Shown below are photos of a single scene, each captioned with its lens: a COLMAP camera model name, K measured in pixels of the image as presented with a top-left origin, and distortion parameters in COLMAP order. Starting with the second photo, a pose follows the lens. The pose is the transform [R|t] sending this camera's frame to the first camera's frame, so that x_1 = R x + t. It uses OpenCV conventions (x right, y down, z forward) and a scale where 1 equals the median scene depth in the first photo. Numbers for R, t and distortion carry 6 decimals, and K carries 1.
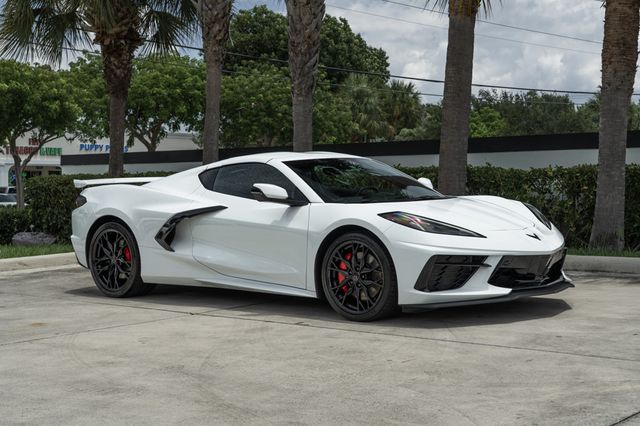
lens RADIAL K [[870.8, 0, 320.9], [0, 870.8, 213.5], [0, 0, 1]] dist [0.045017, 0.000000]
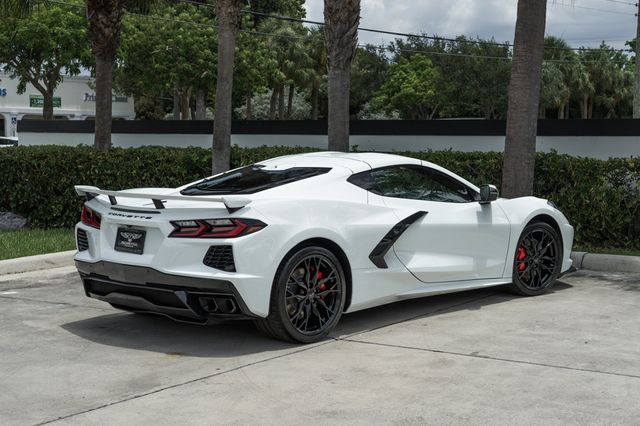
lens RADIAL K [[967.3, 0, 322.6], [0, 967.3, 210.3], [0, 0, 1]] dist [0.065937, 0.000000]
pose [[0.994467, 0.003824, 0.104980, -0.112657], [-0.008530, 0.998977, 0.044418, -0.026476], [-0.104702, -0.045068, 0.993482, 0.003143]]
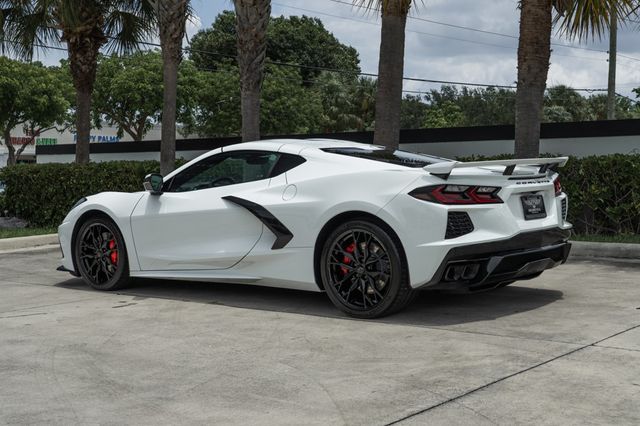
lens RADIAL K [[799.3, 0, 316.4], [0, 799.3, 209.7], [0, 0, 1]] dist [0.028361, 0.000000]
pose [[0.999780, -0.001880, 0.020906, 0.031415], [0.001593, 0.999904, 0.013752, -0.000578], [-0.020930, -0.013716, 0.999687, 0.005979]]
